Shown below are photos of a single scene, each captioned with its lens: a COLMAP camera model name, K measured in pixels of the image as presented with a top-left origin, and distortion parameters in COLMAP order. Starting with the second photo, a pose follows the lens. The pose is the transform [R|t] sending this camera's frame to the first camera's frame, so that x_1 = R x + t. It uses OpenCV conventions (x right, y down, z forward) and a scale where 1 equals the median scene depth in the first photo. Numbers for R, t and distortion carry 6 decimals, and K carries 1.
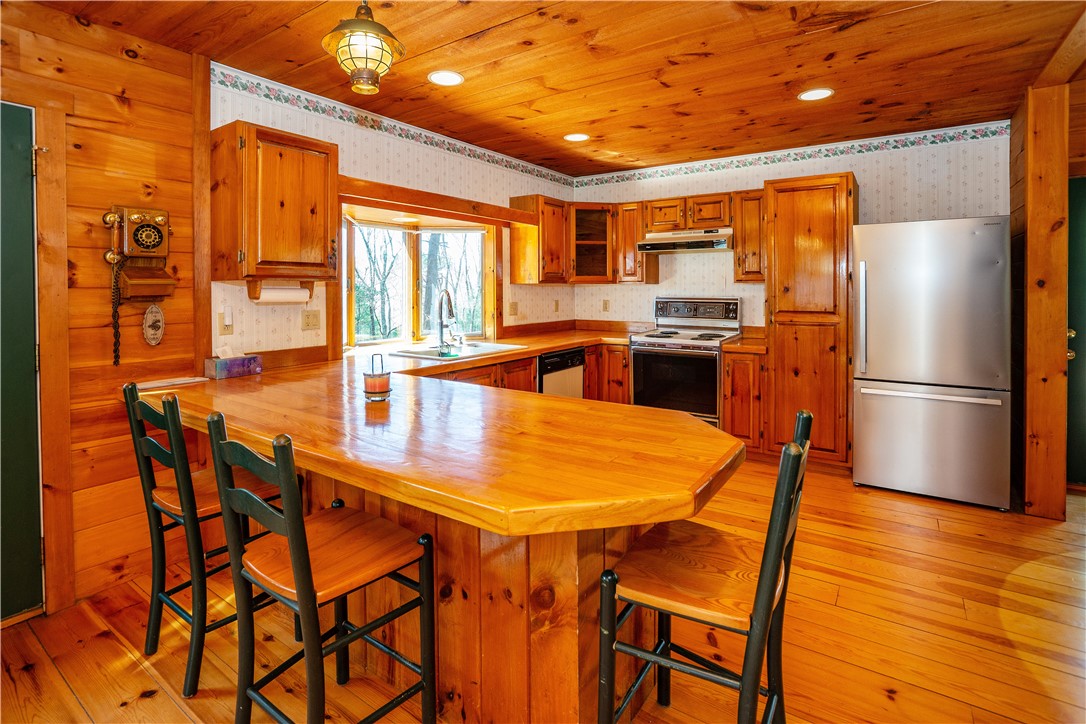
lens RADIAL K [[510.4, 0, 546.4], [0, 510.4, 285.0], [0, 0, 1]] dist [-0.044219, 0.016111]
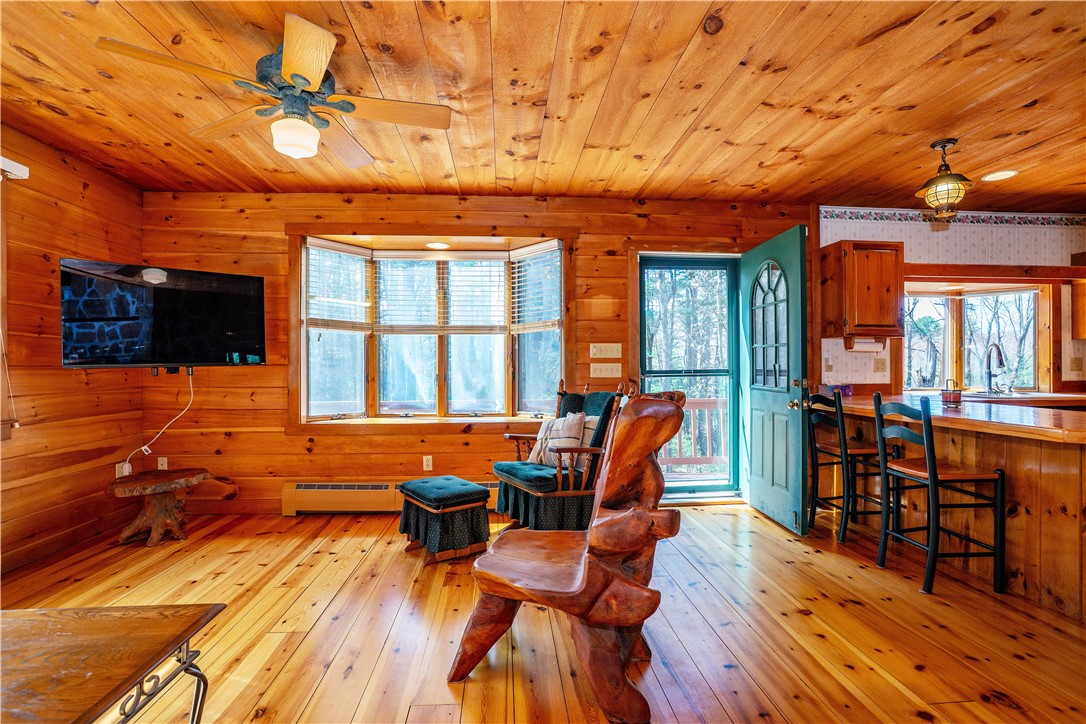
lens RADIAL K [[510.4, 0, 556.6], [0, 510.4, 367.8], [0, 0, 1]] dist [-0.044219, 0.016111]
pose [[0.639412, 0.006958, -0.768833, 0.048713], [0.005426, 0.999893, 0.013561, 0.050814], [0.768845, -0.012843, 0.639306, -0.612054]]
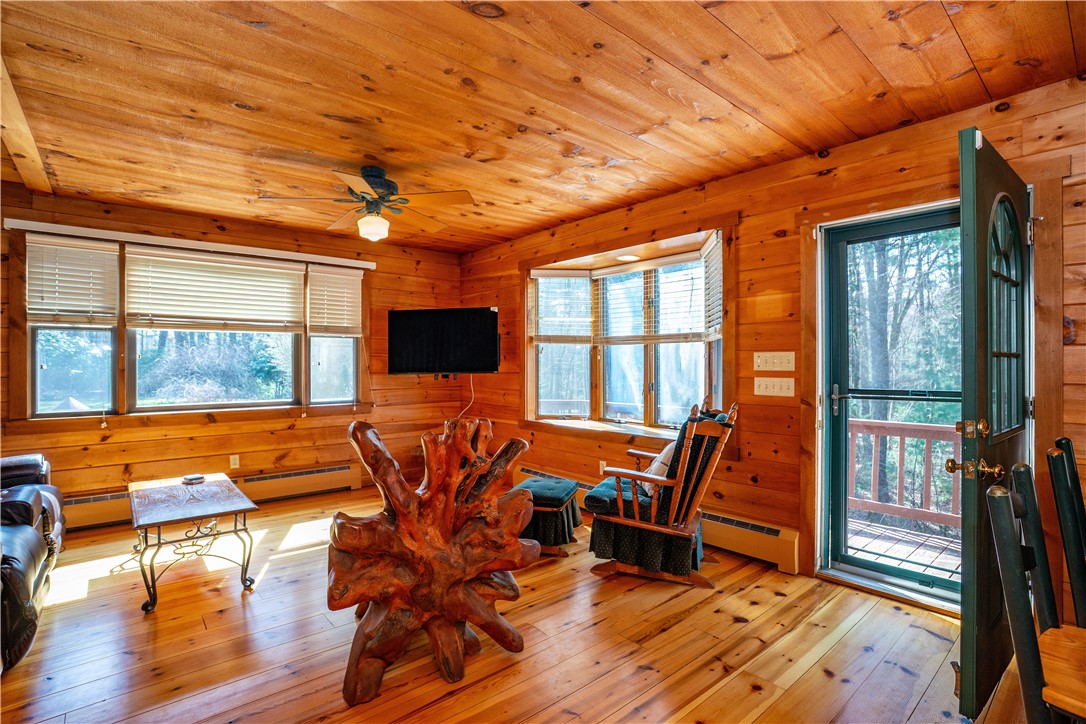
lens RADIAL K [[510.4, 0, 526.5], [0, 510.4, 361.3], [0, 0, 1]] dist [-0.044219, 0.016111]
pose [[-0.261653, 0.002015, -0.965160, 0.212782], [0.006455, 0.999979, 0.000338, 0.019789], [0.965140, -0.006142, -0.261661, 0.122701]]
